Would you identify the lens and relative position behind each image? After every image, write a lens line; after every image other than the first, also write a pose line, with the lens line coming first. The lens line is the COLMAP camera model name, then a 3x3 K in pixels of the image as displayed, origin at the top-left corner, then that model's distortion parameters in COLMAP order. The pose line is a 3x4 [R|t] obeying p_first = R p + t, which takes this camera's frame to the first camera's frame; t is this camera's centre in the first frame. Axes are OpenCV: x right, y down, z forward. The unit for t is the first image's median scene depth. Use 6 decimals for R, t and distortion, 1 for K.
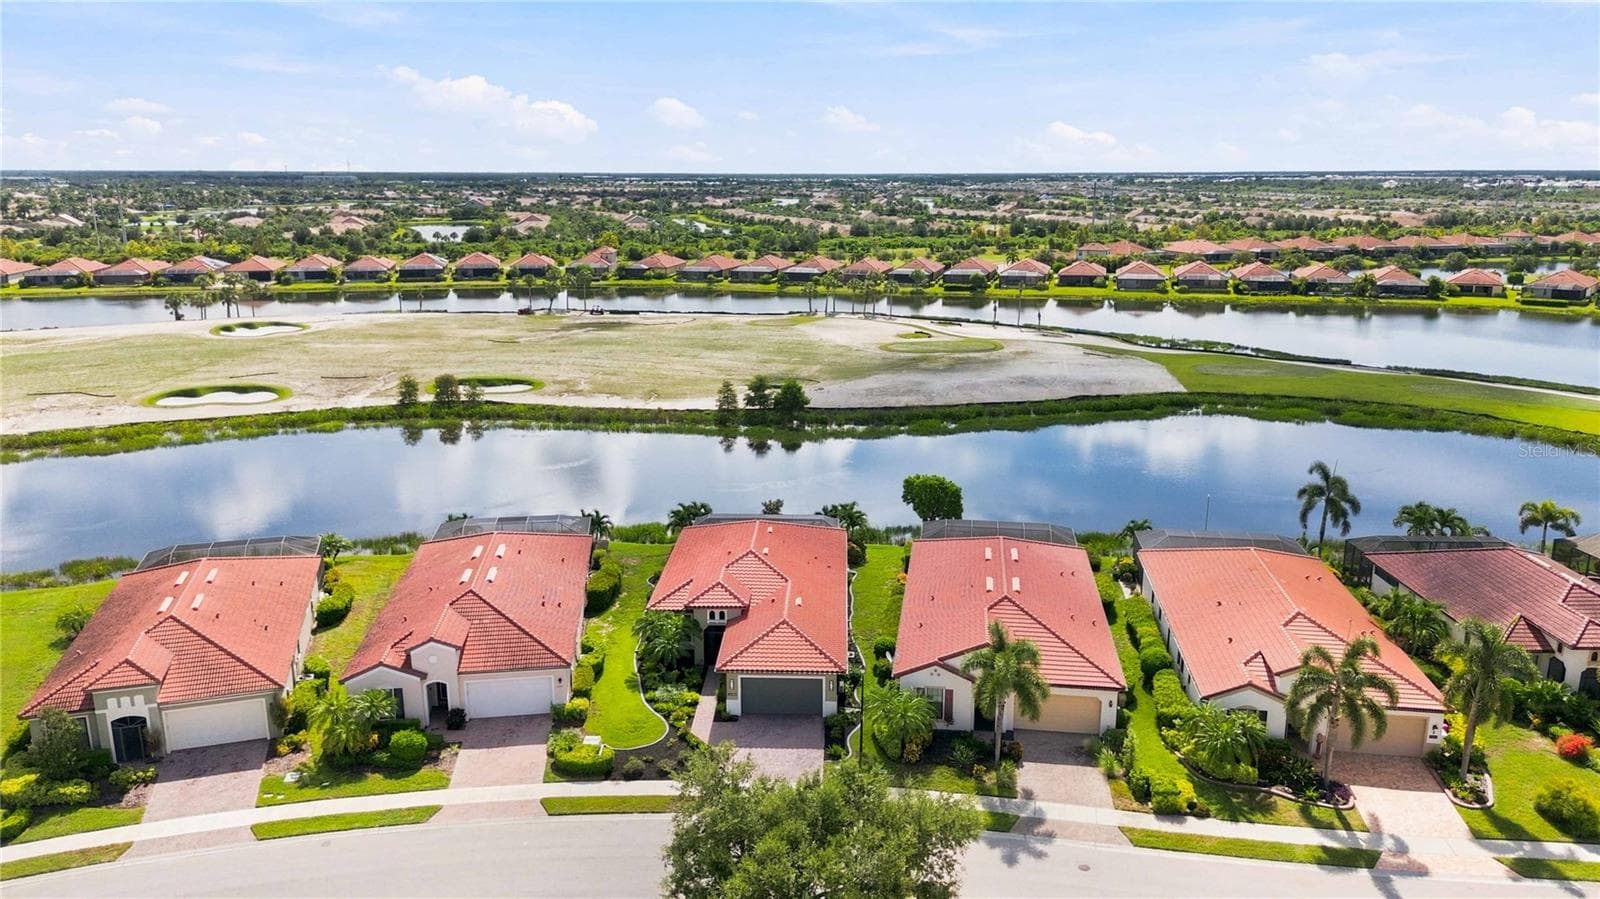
lens RADIAL K [[1125.4, 0, 802.3], [0, 1125.4, 442.9], [0, 0, 1]] dist [0.068507, -0.065178]
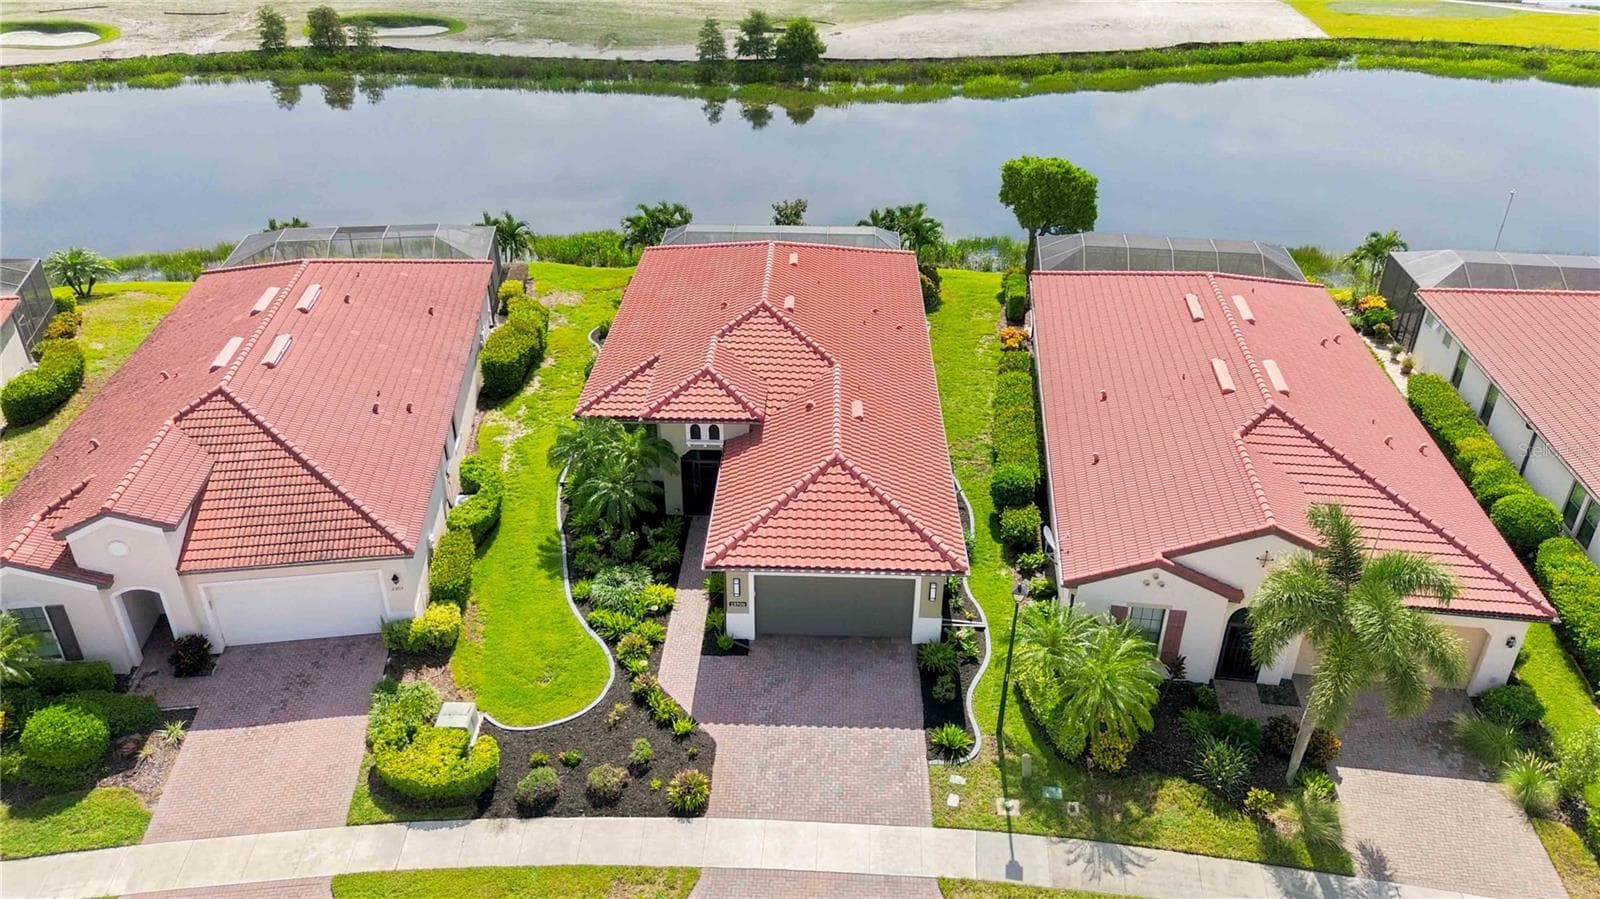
lens RADIAL K [[1125.4, 0, 802.3], [0, 1125.4, 442.9], [0, 0, 1]] dist [0.068507, -0.065178]
pose [[0.999936, 0.000003, 0.011298, -0.028173], [-0.003128, 0.960976, 0.276613, 0.007941], [-0.010856, -0.276630, 0.960915, 0.387358]]
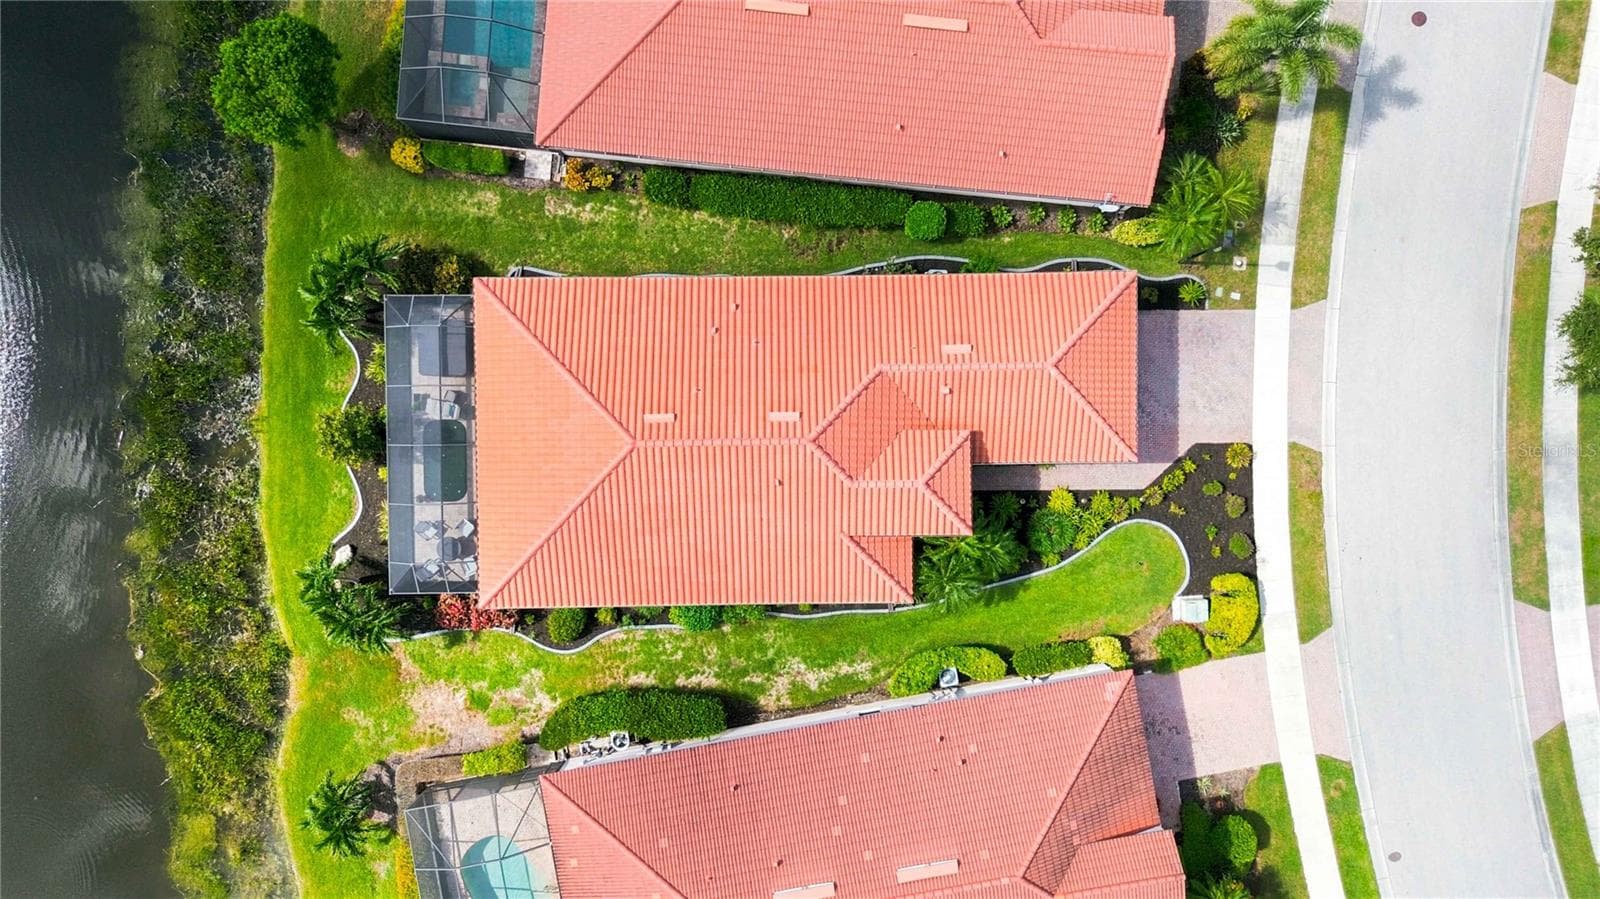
lens RADIAL K [[1125.4, 0, 802.3], [0, 1125.4, 442.9], [0, 0, 1]] dist [0.068507, -0.065178]
pose [[-0.046906, -0.998632, -0.023124, -0.028838], [0.227349, -0.033215, 0.973247, -0.381136], [-0.972683, 0.040393, 0.228595, 0.751456]]
